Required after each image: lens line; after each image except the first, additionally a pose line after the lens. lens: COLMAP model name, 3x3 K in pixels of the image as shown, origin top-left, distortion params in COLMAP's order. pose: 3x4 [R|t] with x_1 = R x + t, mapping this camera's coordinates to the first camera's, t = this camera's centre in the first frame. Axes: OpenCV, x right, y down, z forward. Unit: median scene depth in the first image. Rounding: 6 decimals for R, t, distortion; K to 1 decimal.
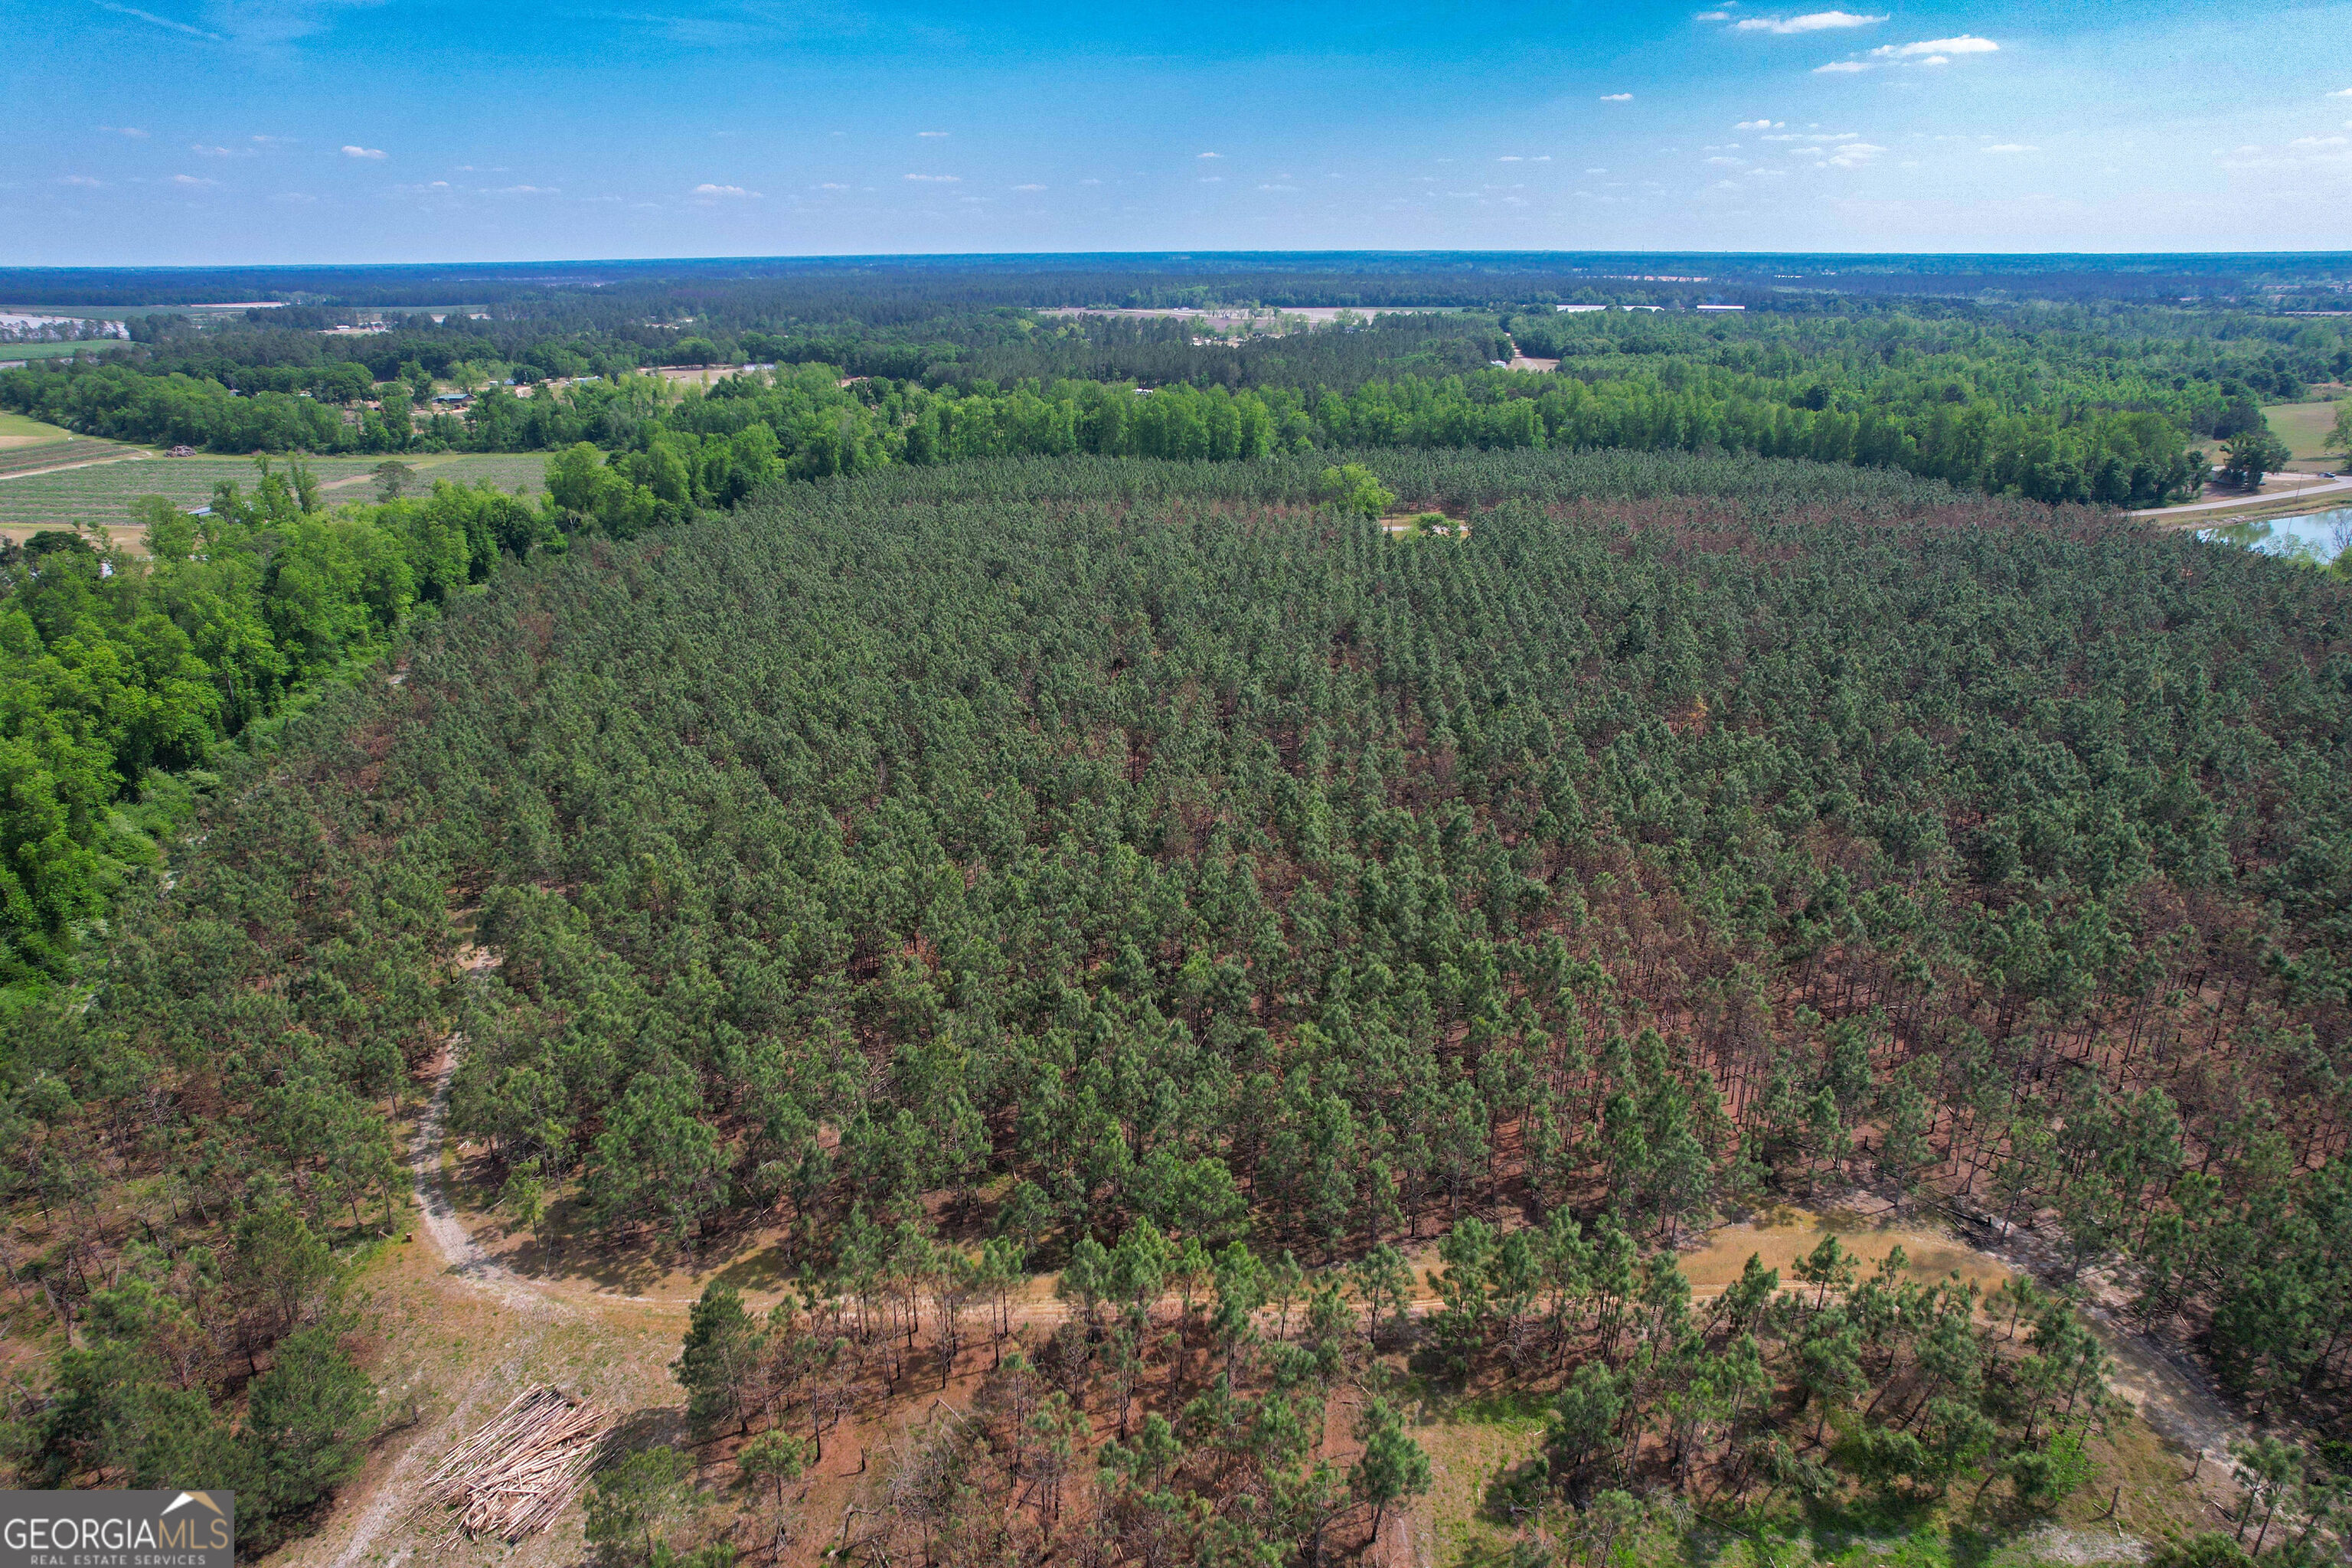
lens RADIAL K [[1492.7, 0, 1181.4], [0, 1492.7, 785.6], [0, 0, 1]] dist [-0.075728, 0.067813]
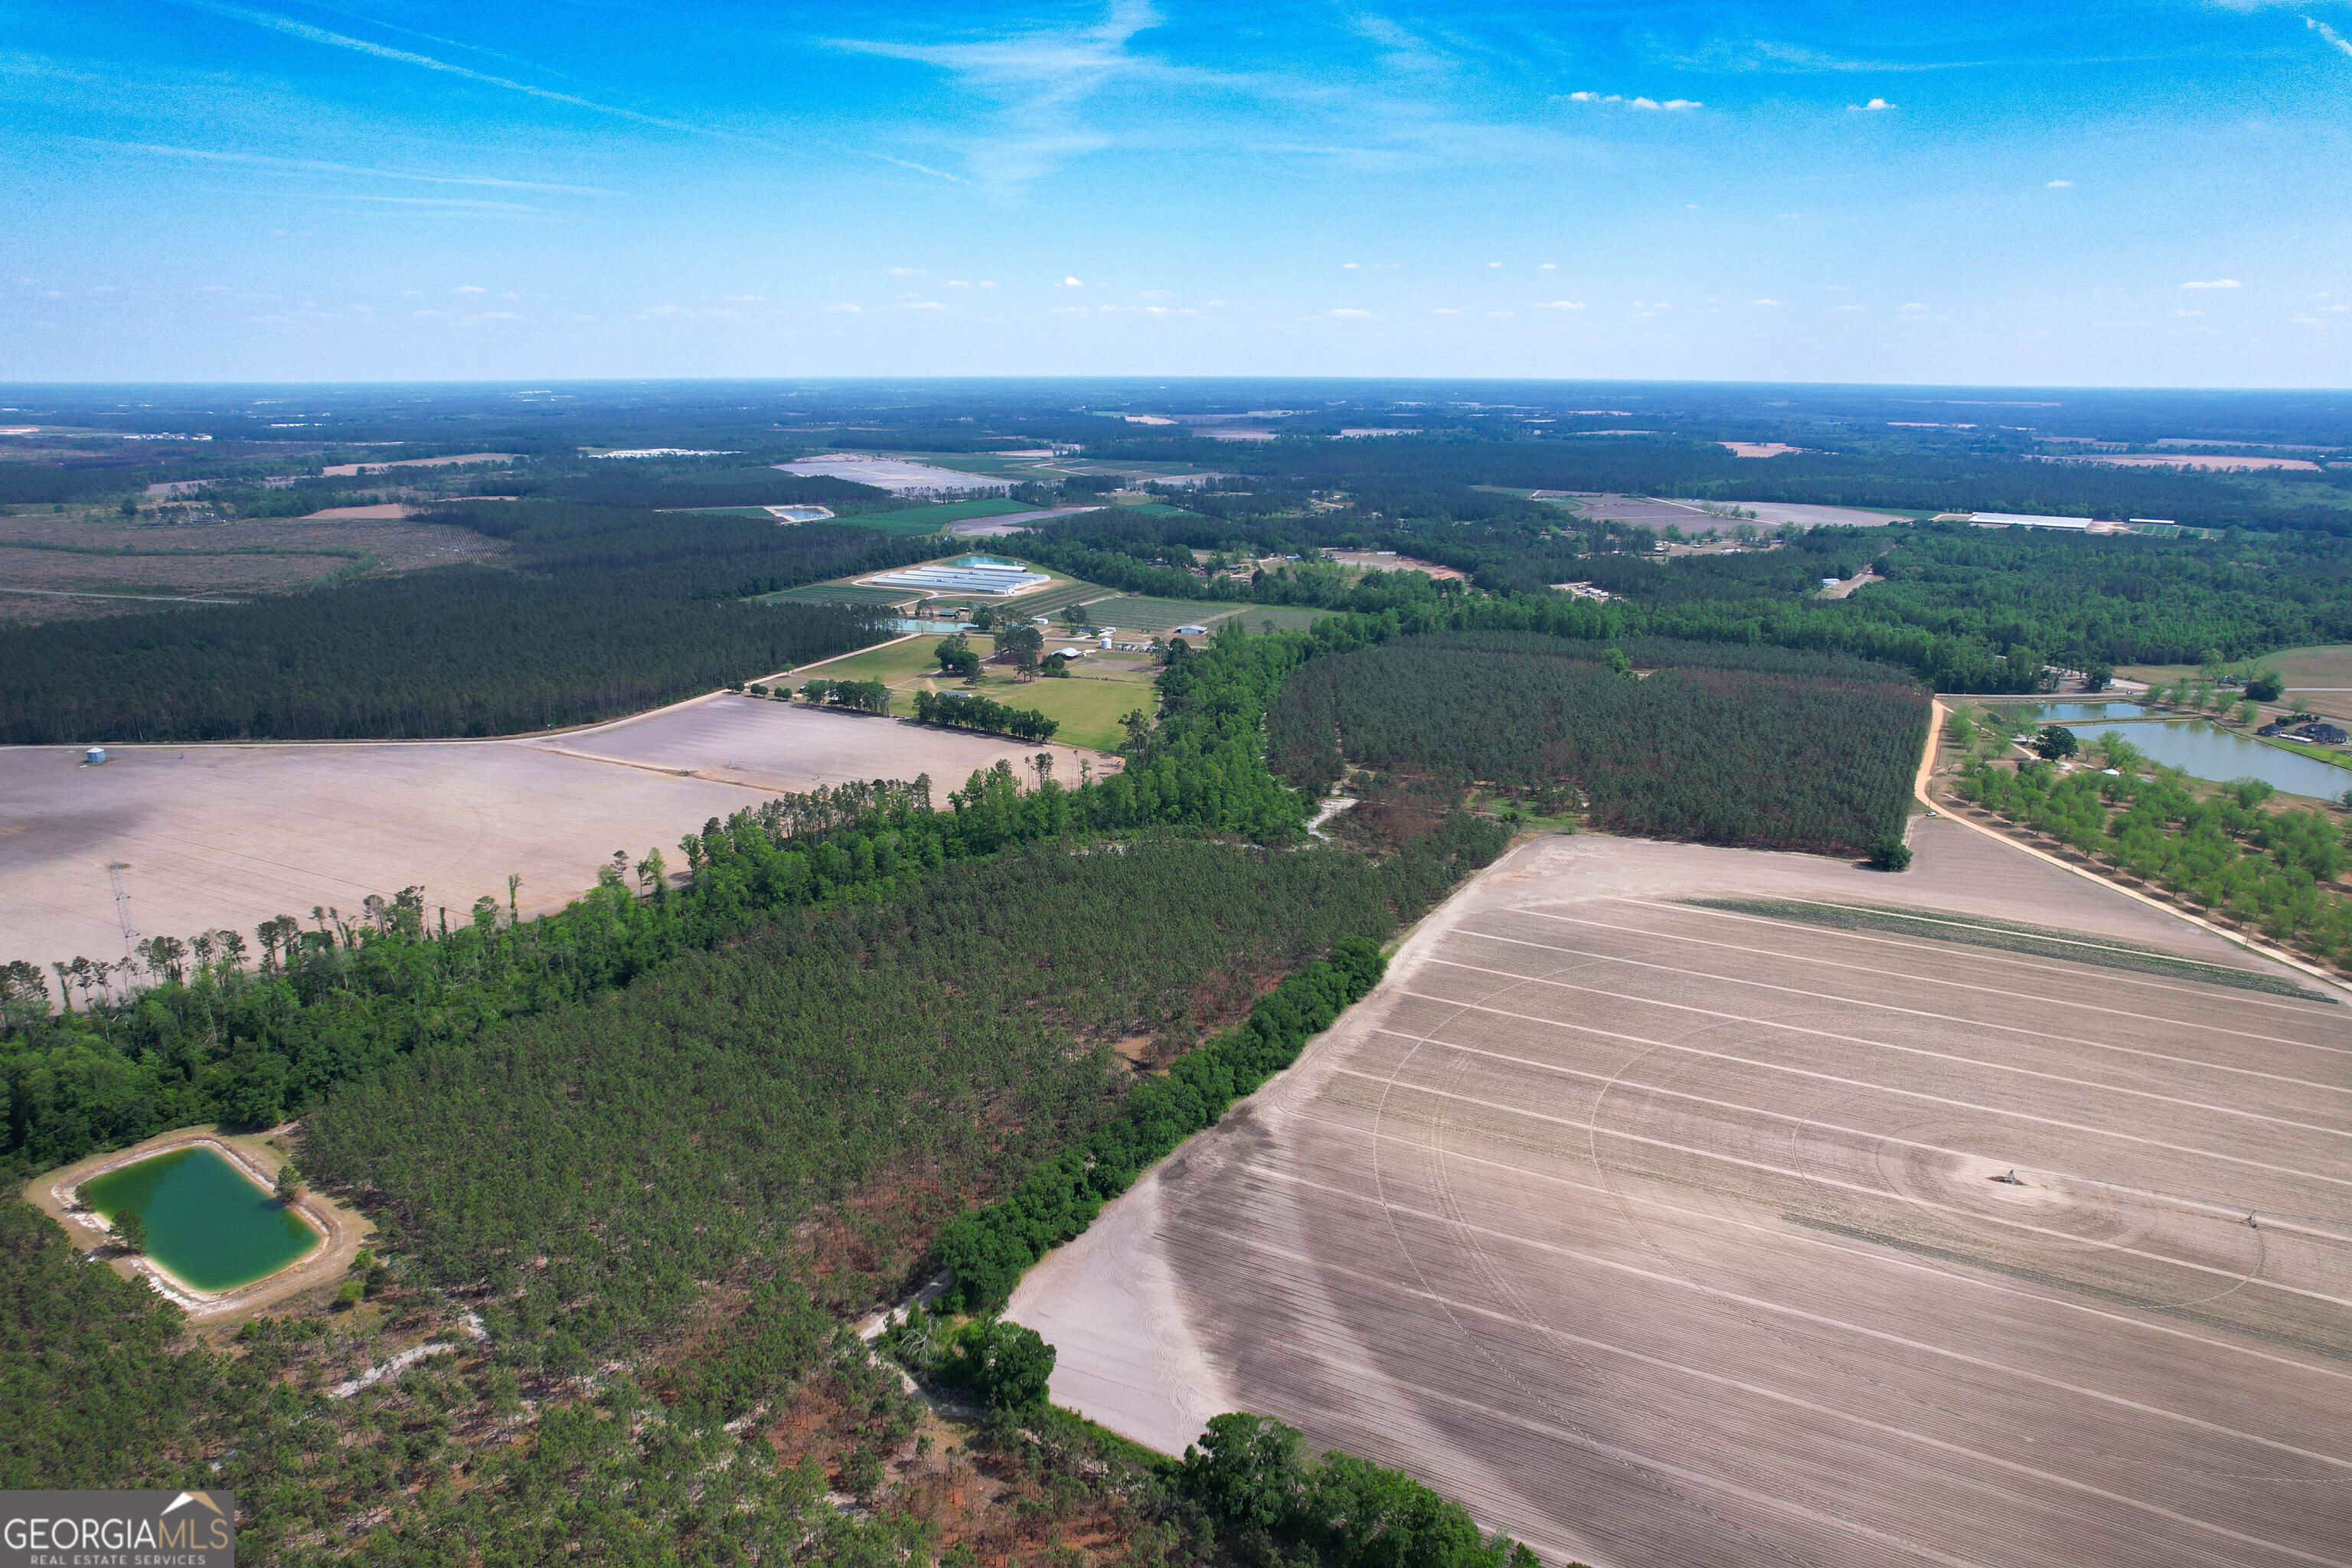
lens RADIAL K [[1492.7, 0, 1198.2], [0, 1492.7, 790.1], [0, 0, 1]] dist [-0.075728, 0.067813]
pose [[0.929254, 0.111752, -0.352134, 0.670720], [-0.136336, 0.989607, -0.045722, 0.439362], [0.343365, 0.090496, 0.934832, -2.941939]]
